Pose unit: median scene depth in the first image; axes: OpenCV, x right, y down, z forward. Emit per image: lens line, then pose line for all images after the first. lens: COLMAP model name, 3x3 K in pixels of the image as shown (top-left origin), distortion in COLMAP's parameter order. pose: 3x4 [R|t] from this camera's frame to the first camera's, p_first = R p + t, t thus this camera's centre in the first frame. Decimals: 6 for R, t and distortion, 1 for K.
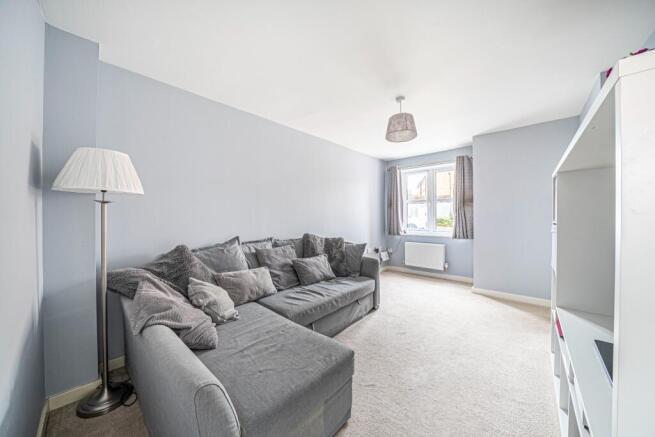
lens RADIAL K [[224.3, 0, 325.8], [0, 224.3, 217.9], [0, 0, 1]] dist [-0.022149, 0.000110]
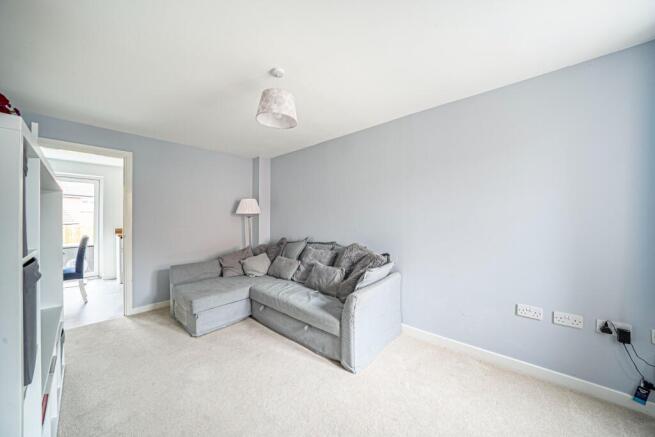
lens RADIAL K [[224.3, 0, 325.8], [0, 224.3, 217.9], [0, 0, 1]] dist [-0.022149, 0.000110]
pose [[0.000288, 0.005502, -0.999985, 0.892761], [-0.008622, 0.999948, 0.005499, -0.048877], [0.999963, 0.008621, 0.000335, 0.937617]]
